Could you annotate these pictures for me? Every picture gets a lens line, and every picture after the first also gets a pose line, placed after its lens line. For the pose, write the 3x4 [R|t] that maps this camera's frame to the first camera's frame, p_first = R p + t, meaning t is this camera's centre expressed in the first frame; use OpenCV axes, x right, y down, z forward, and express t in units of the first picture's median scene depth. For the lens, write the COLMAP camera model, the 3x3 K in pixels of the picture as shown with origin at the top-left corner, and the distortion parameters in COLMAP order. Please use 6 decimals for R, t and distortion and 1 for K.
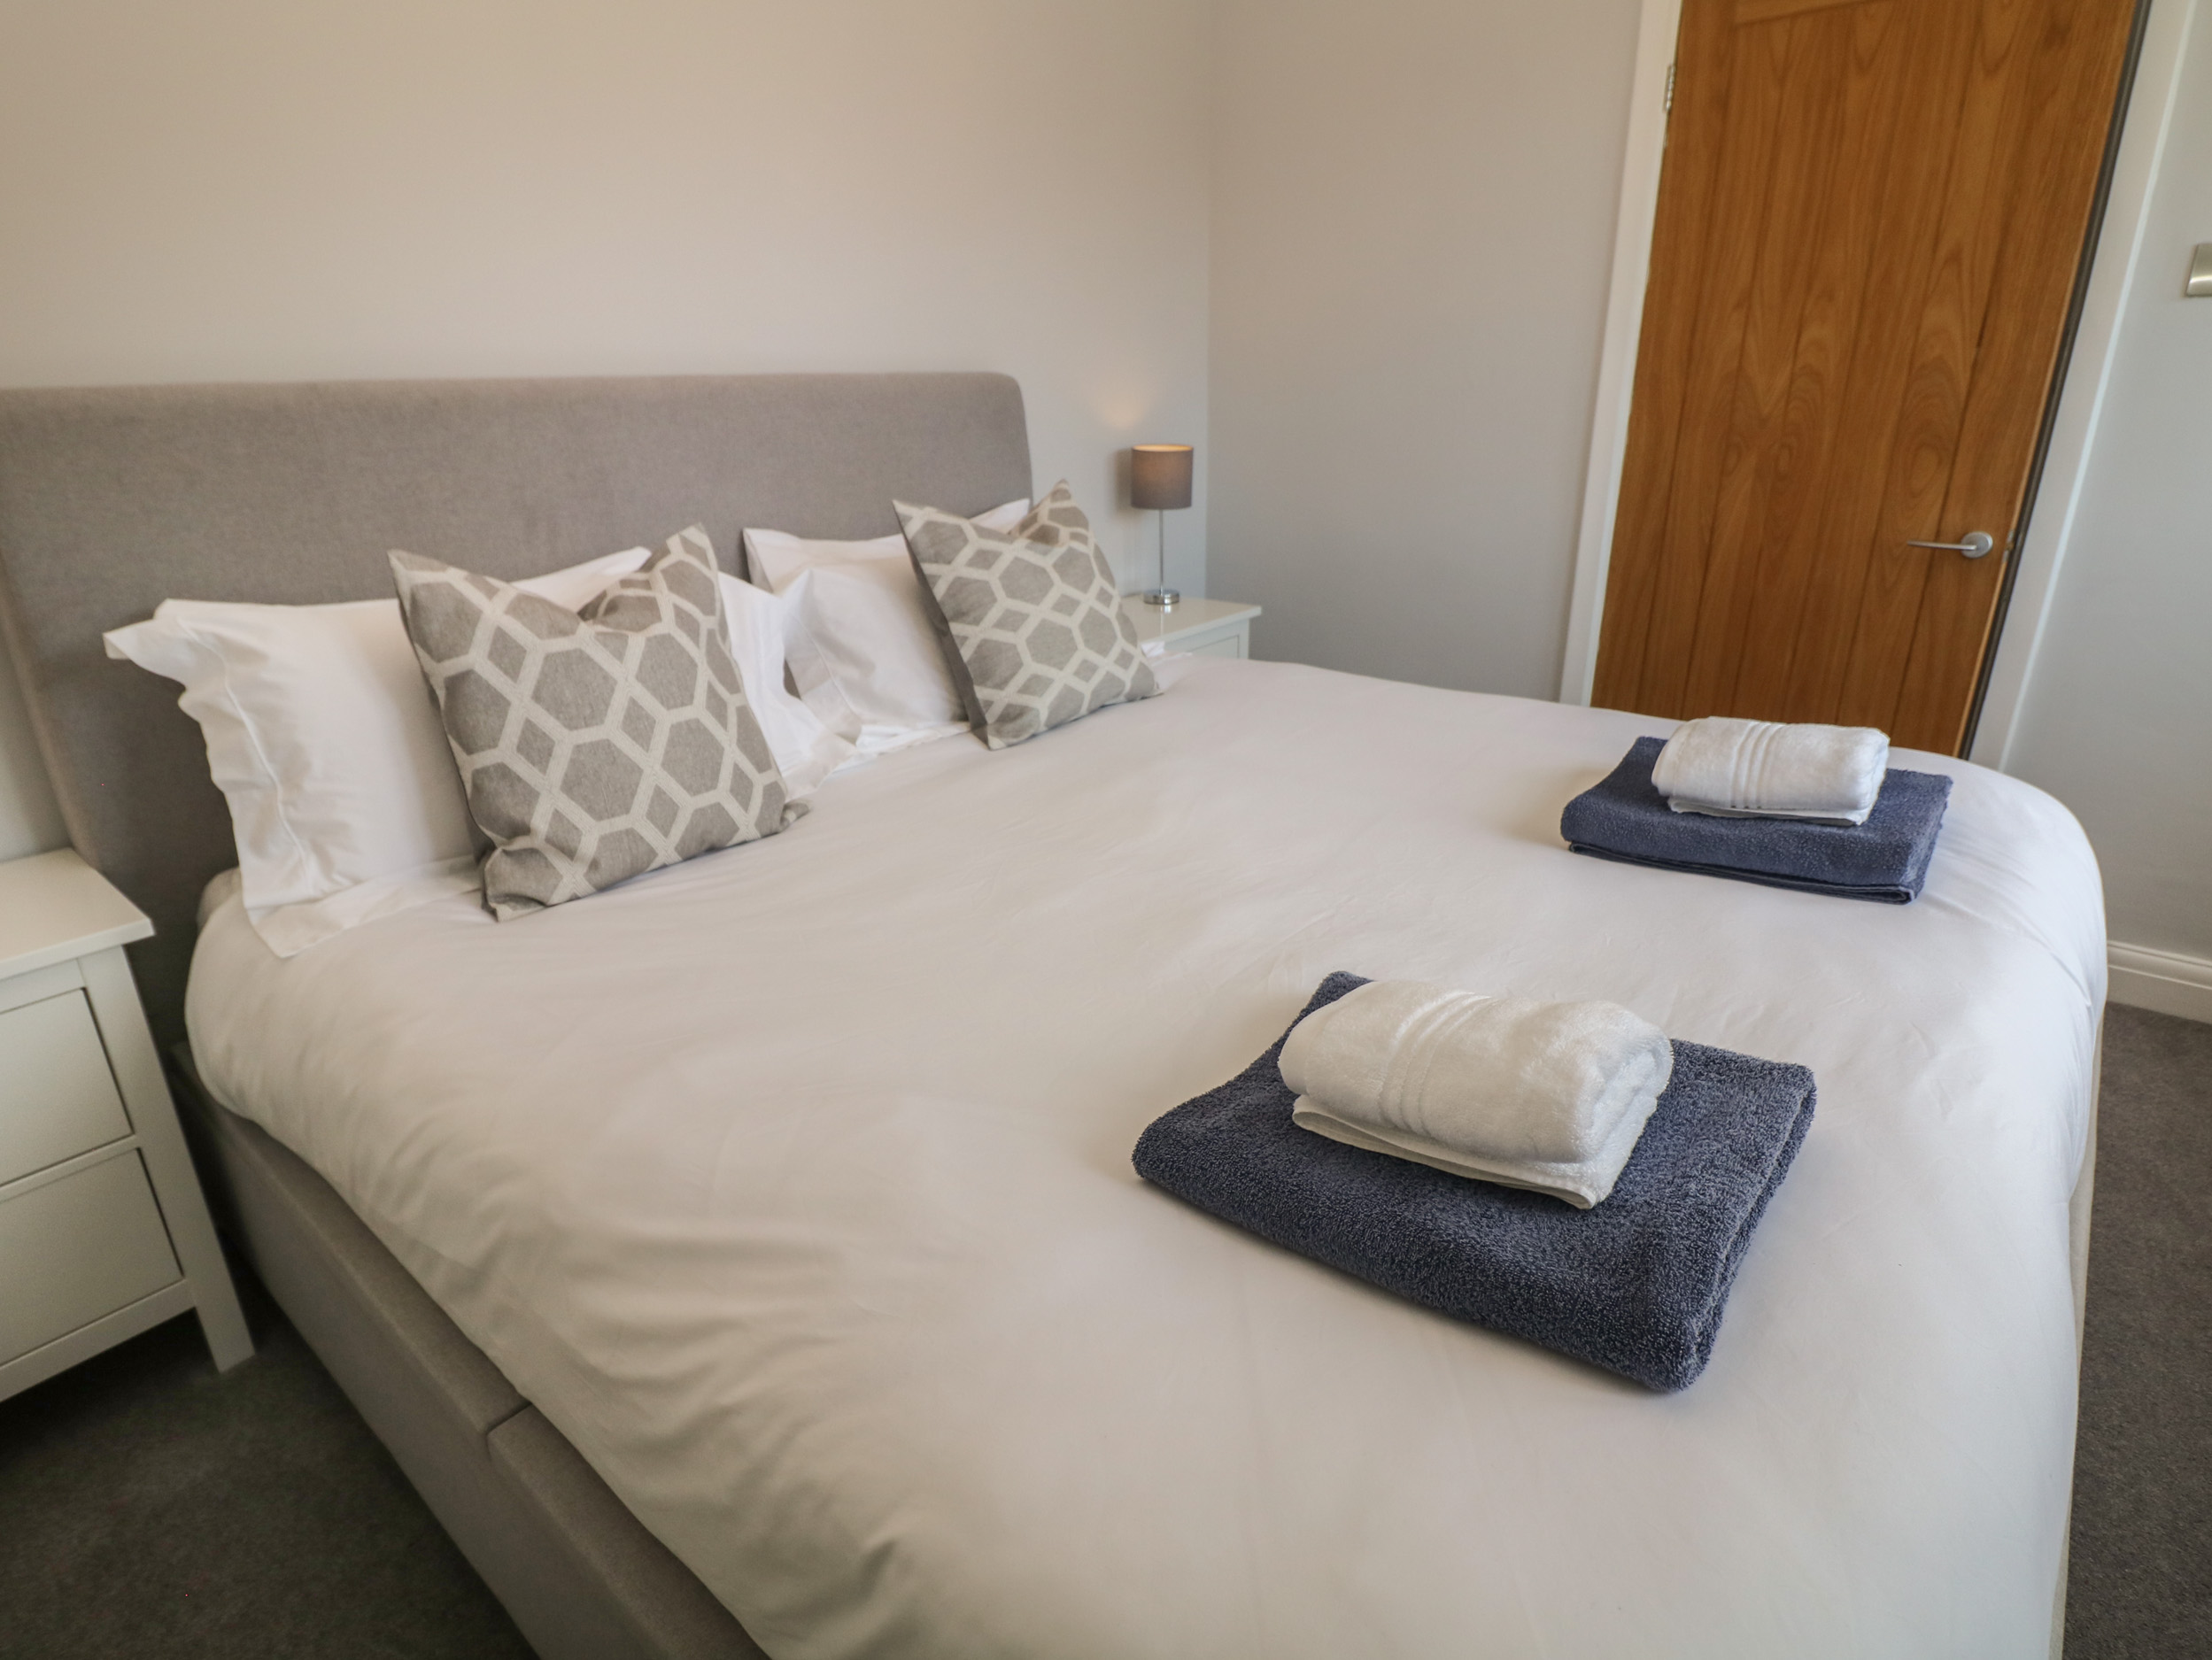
lens RADIAL K [[1164.1, 0, 1125.8], [0, 1164.1, 760.9], [0, 0, 1]] dist [0.001090, -0.015342]
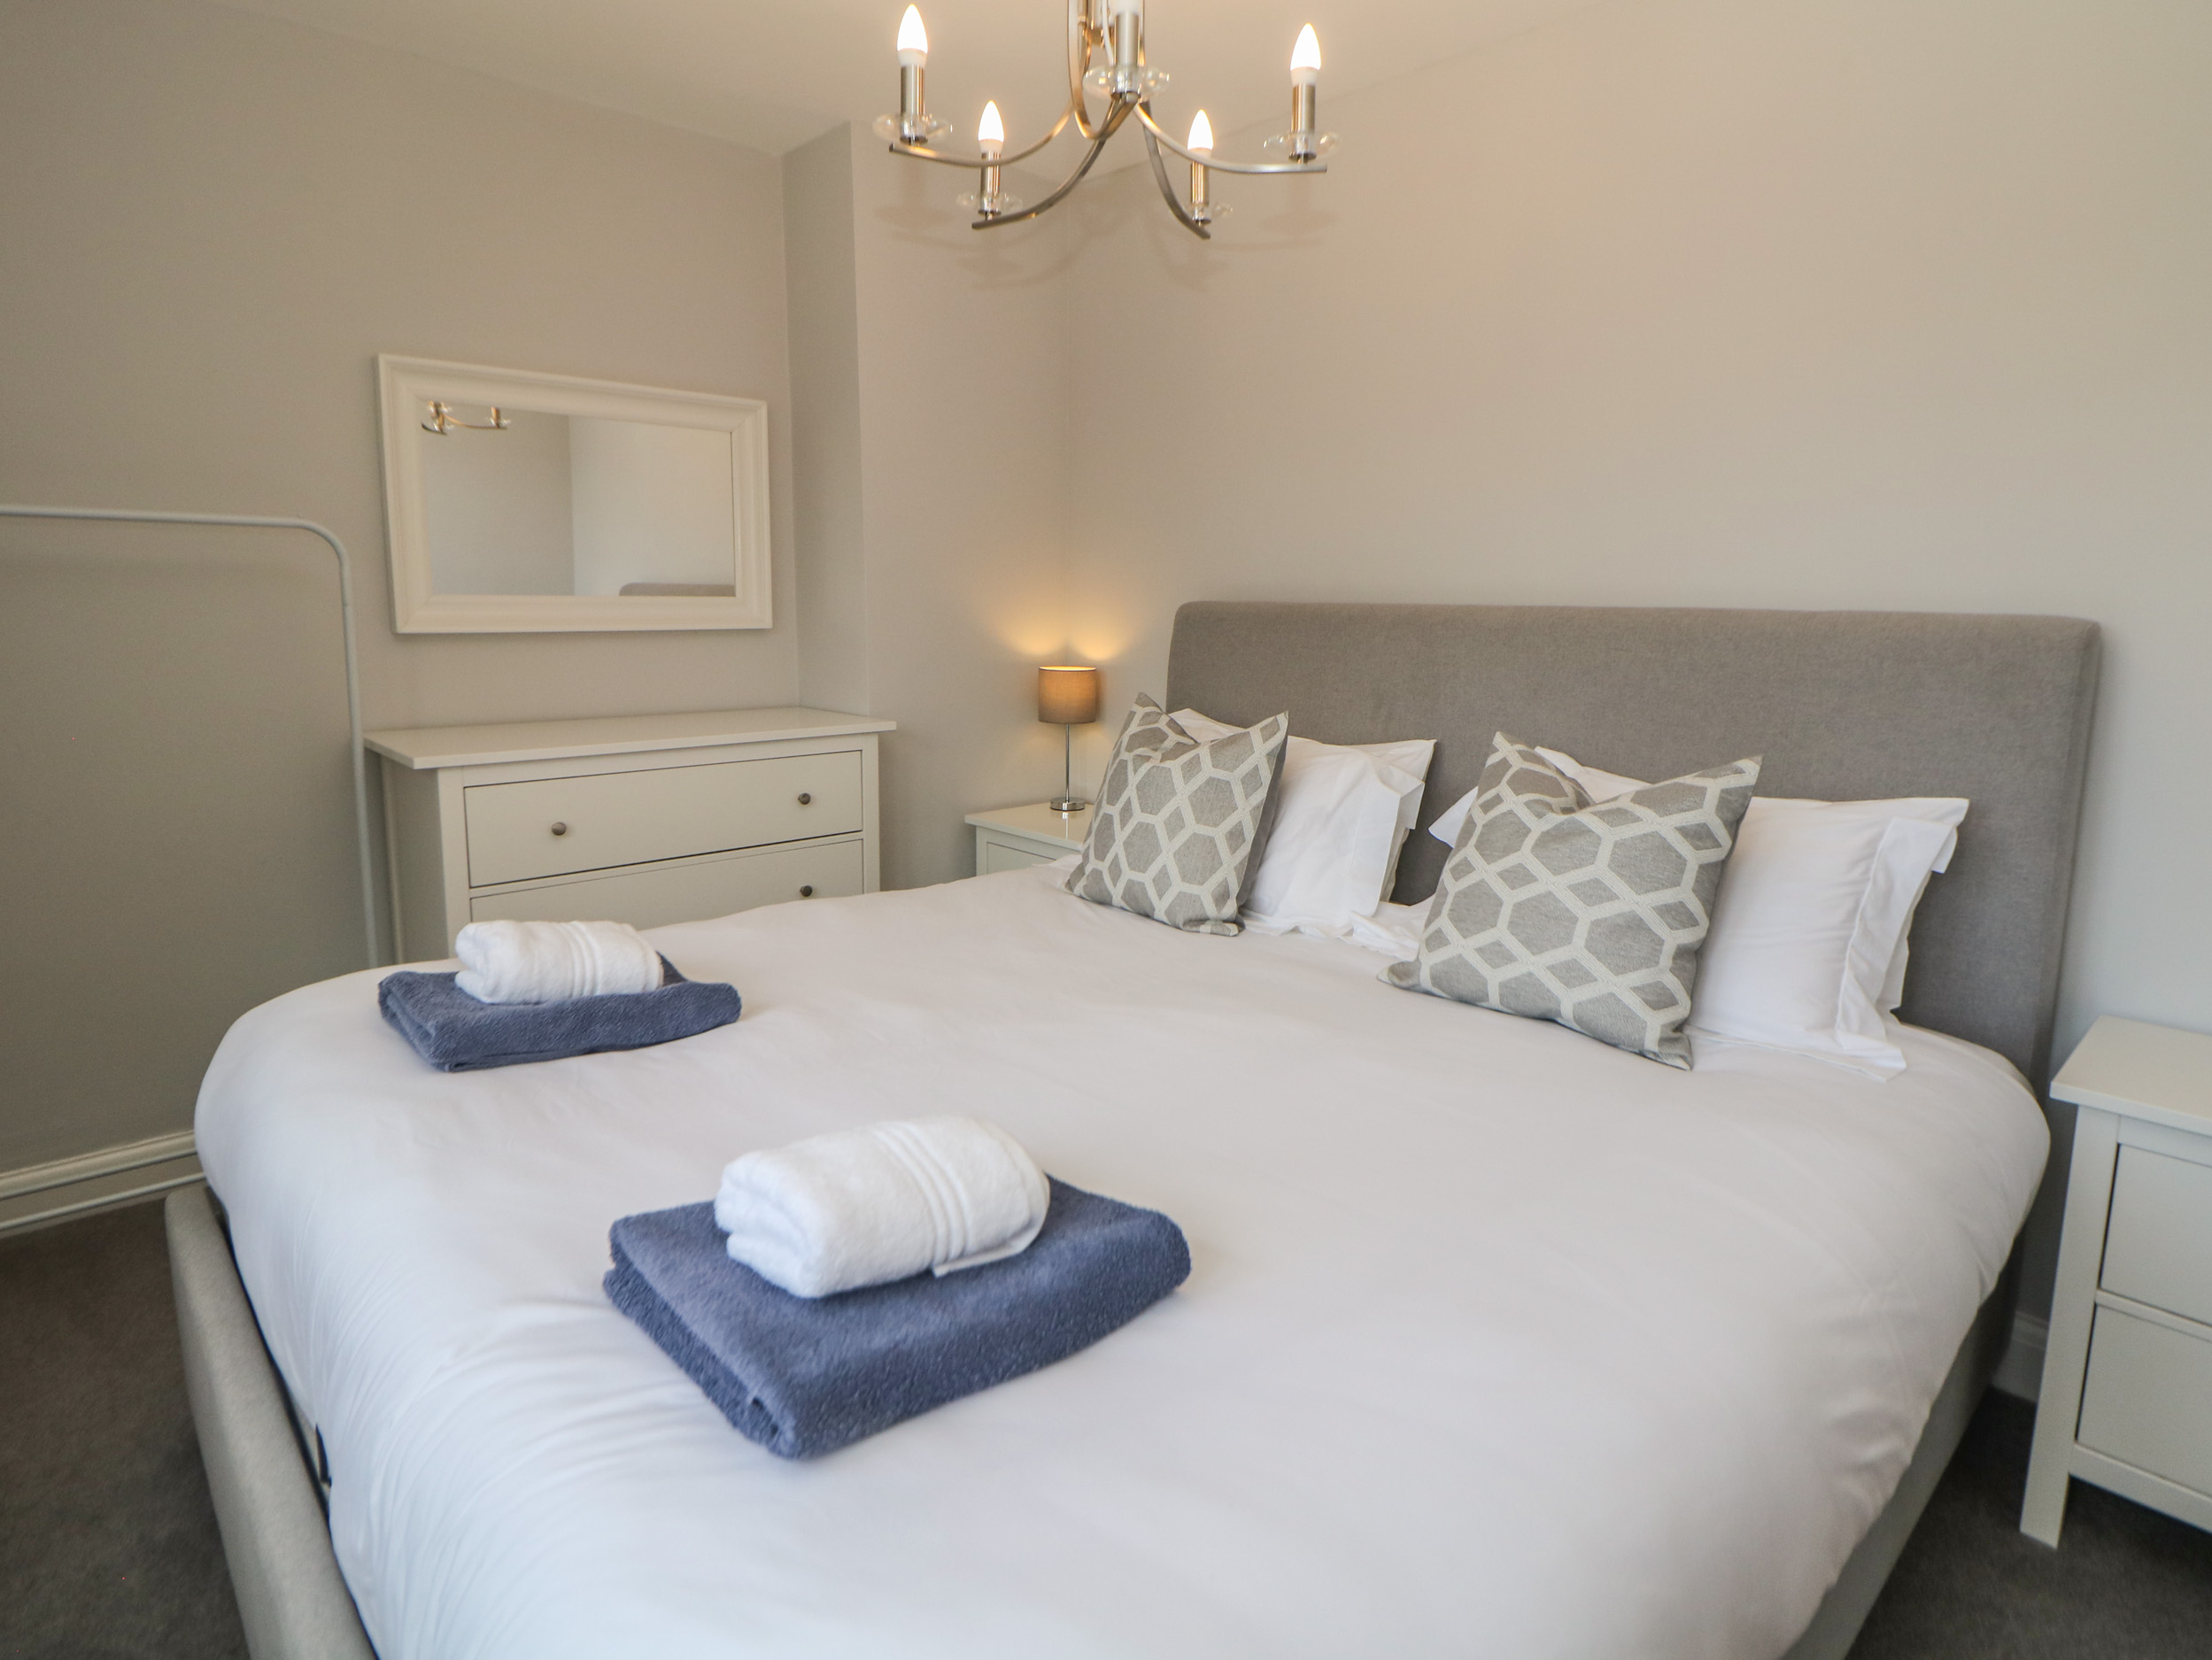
lens RADIAL K [[1164.1, 0, 1125.8], [0, 1164.1, 760.9], [0, 0, 1]] dist [0.001090, -0.015342]
pose [[-0.109998, 0.161342, -0.980749, 0.947808], [-0.317910, 0.929191, 0.188516, -0.333515], [0.941719, 0.332526, -0.050917, 0.878437]]
